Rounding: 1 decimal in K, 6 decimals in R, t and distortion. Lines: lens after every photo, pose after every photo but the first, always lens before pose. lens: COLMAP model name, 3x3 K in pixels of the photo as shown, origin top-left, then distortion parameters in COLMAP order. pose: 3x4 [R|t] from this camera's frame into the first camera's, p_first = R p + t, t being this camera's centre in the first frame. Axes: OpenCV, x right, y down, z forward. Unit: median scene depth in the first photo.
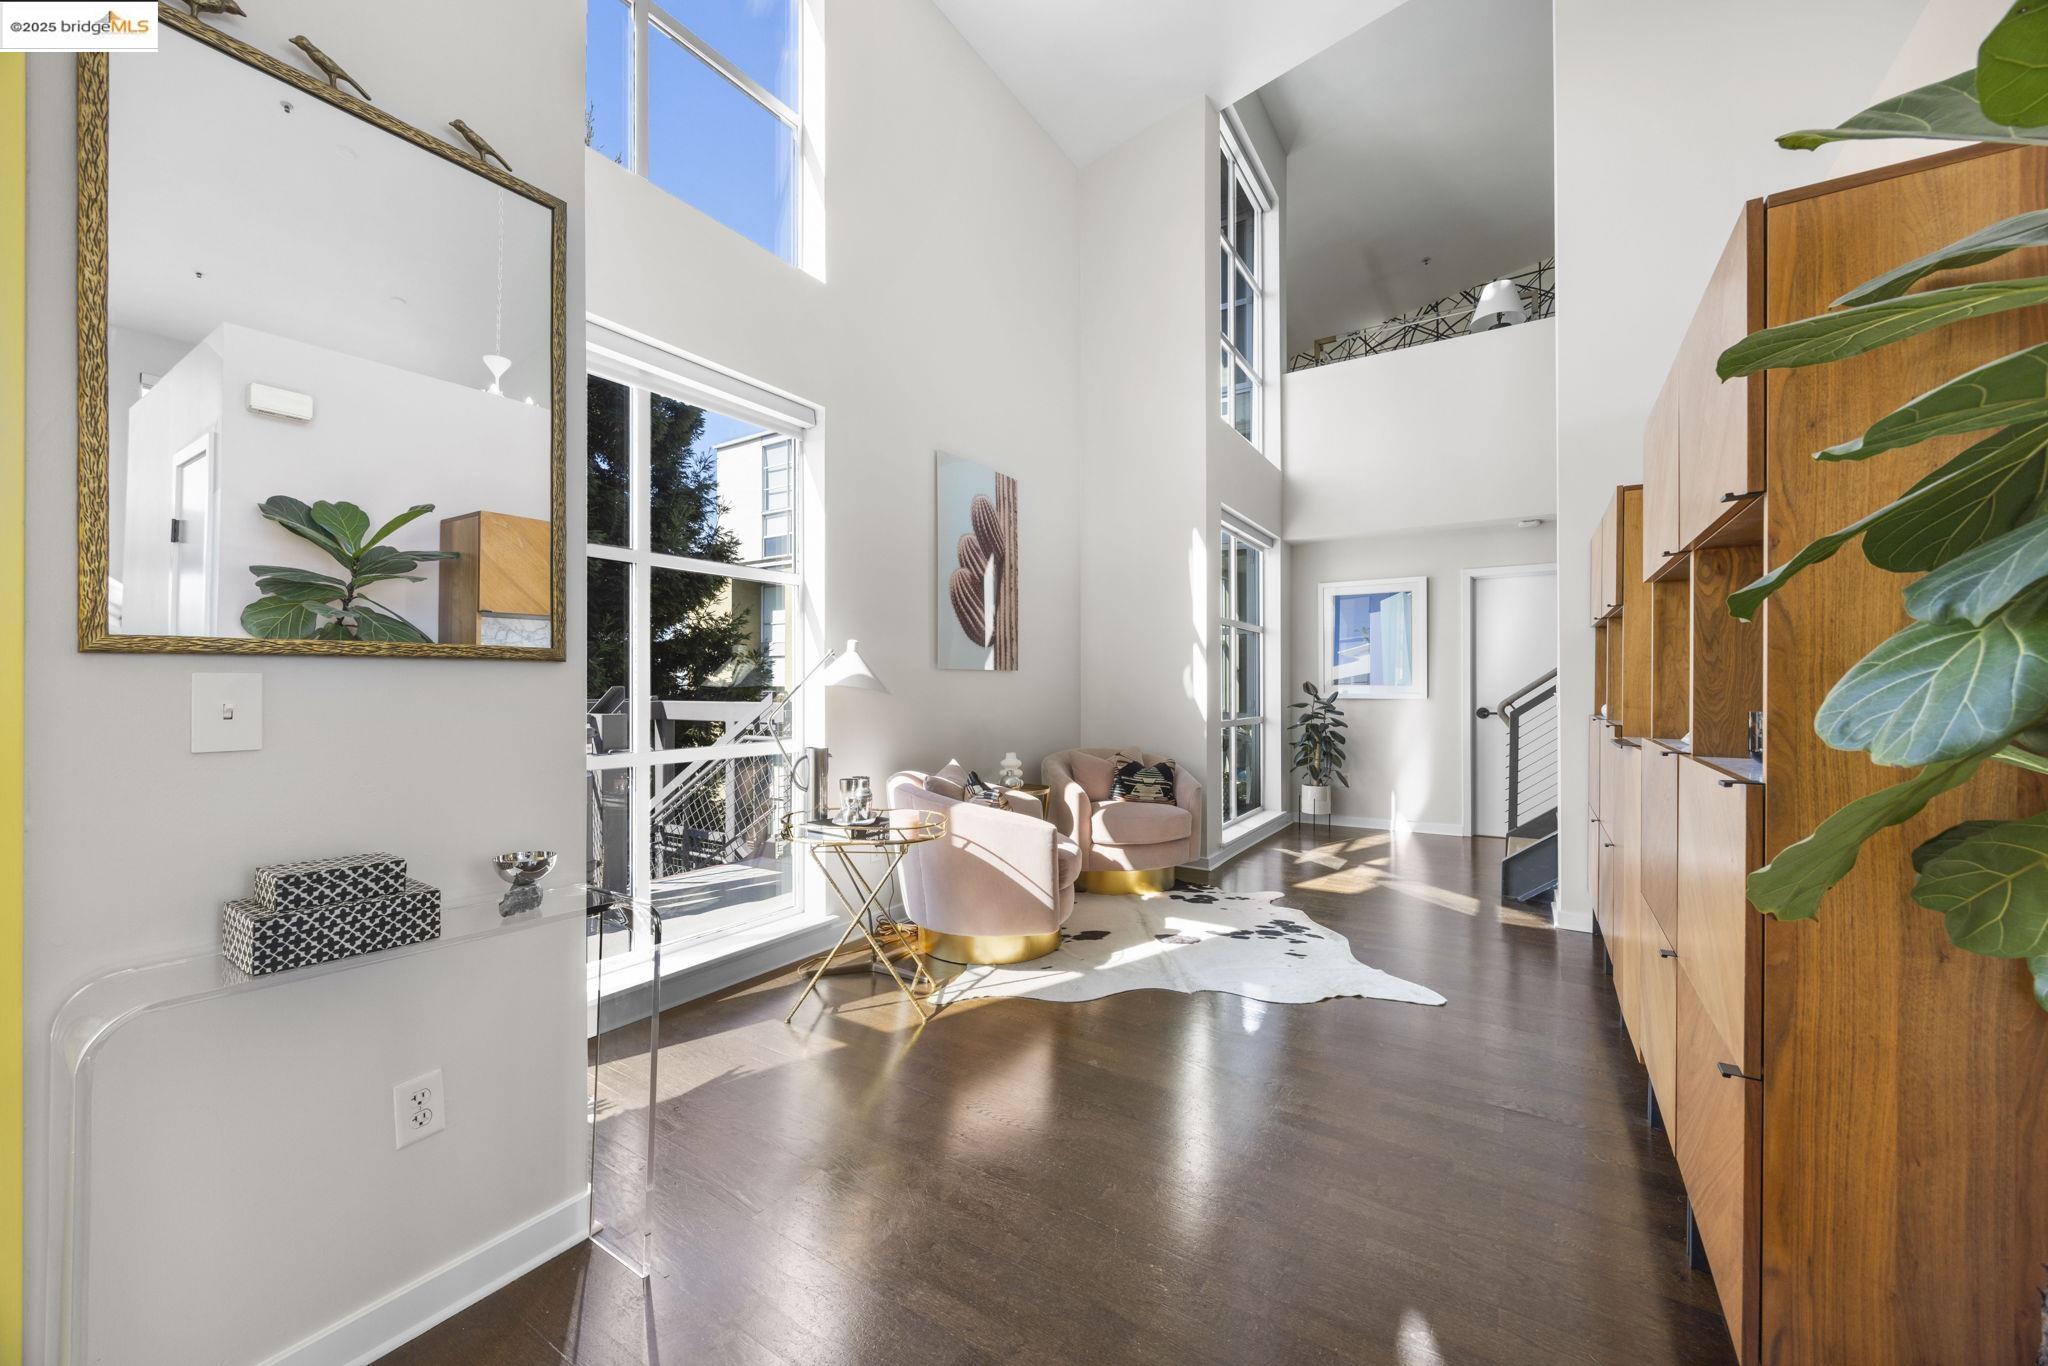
lens RADIAL K [[779.0, 0, 1024.0], [0, 779.0, 683.0], [0, 0, 1]] dist [-0.001249, 0.000045]
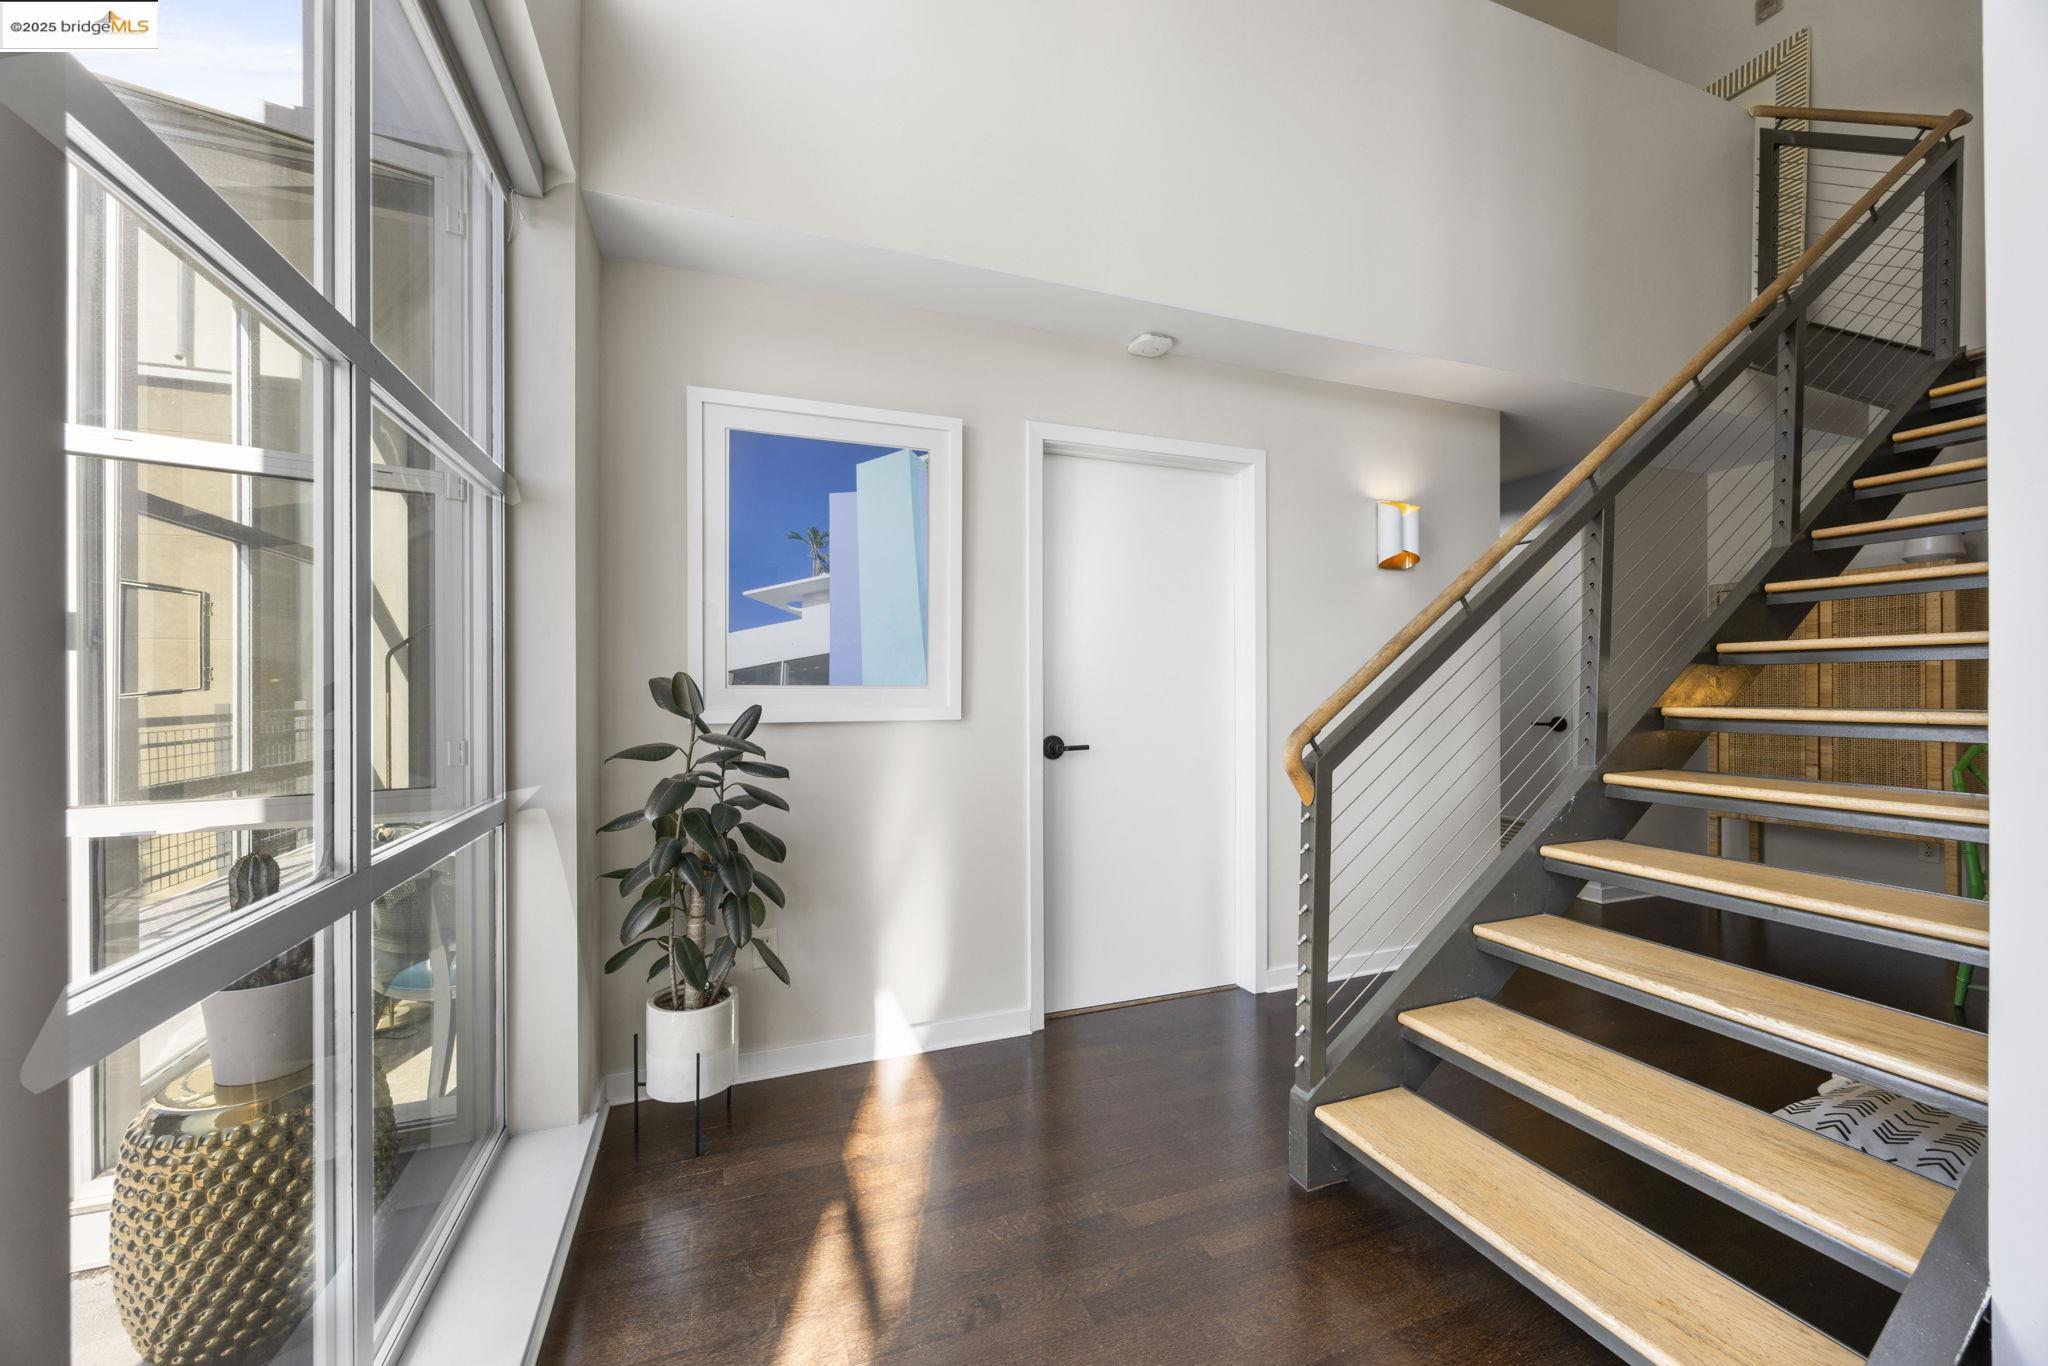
lens RADIAL K [[779.0, 0, 1024.0], [0, 779.0, 683.0], [0, 0, 1]] dist [-0.001249, 0.000045]
pose [[0.595194, 0.004107, 0.803571, 0.294415], [-0.001298, 0.999991, -0.004149, 0.004611], [-0.803581, 0.001426, 0.595194, 1.040028]]
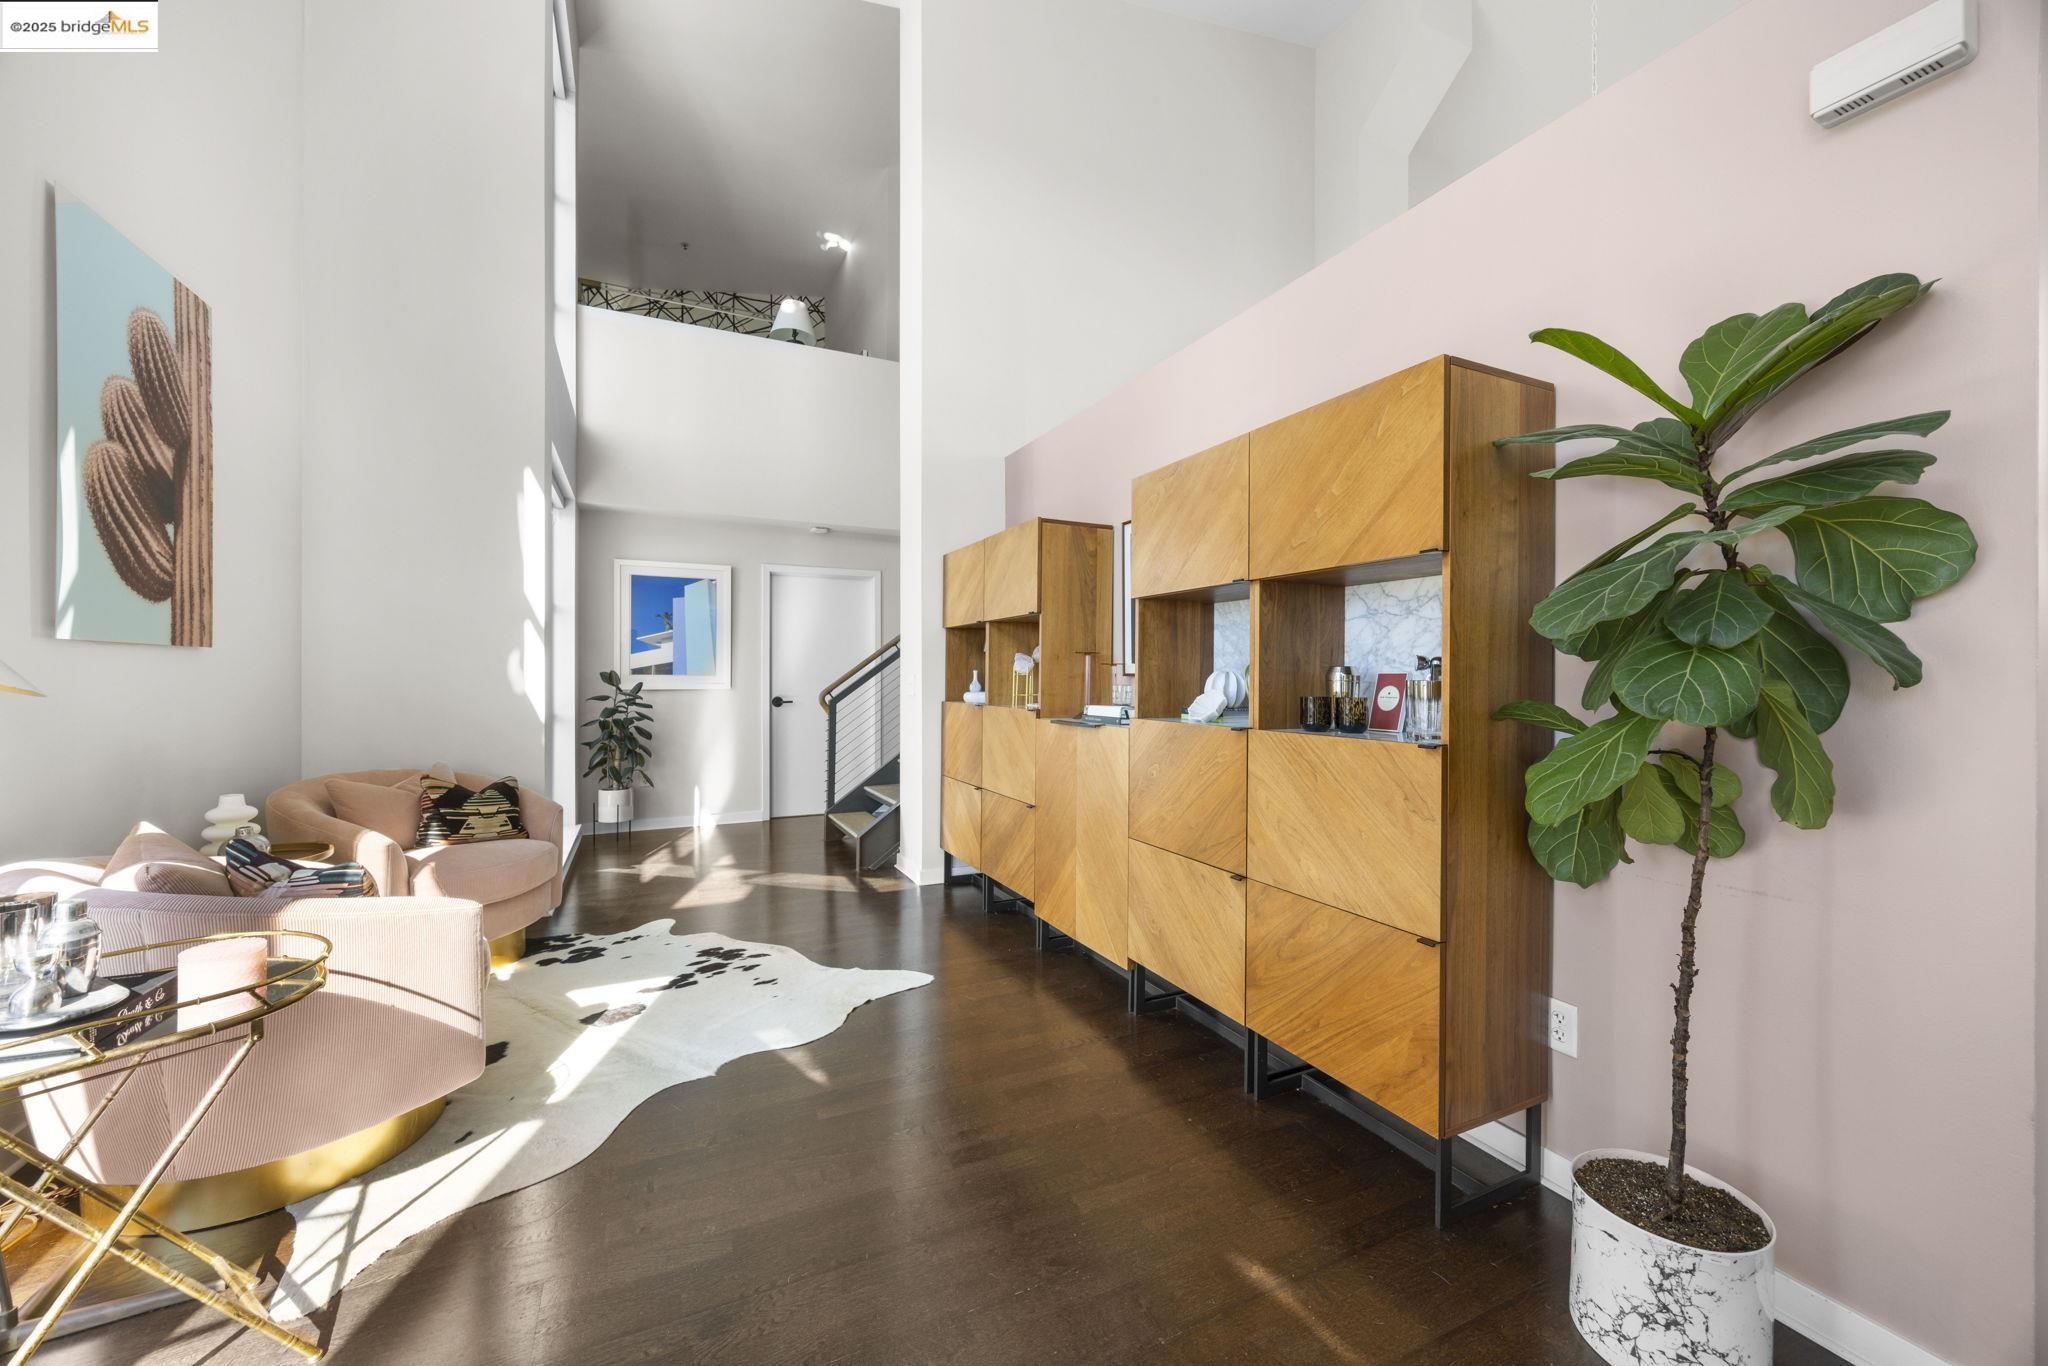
lens RADIAL K [[777.1, 0, 1017.3], [0, 777.1, 676.2], [0, 0, 1]] dist [-0.000955, -0.000058]
pose [[0.529298, 0.001256, 0.848435, -0.190158], [-0.005501, 0.999983, 0.001951, 0.000272], [-0.848418, -0.005700, 0.529296, 0.230614]]
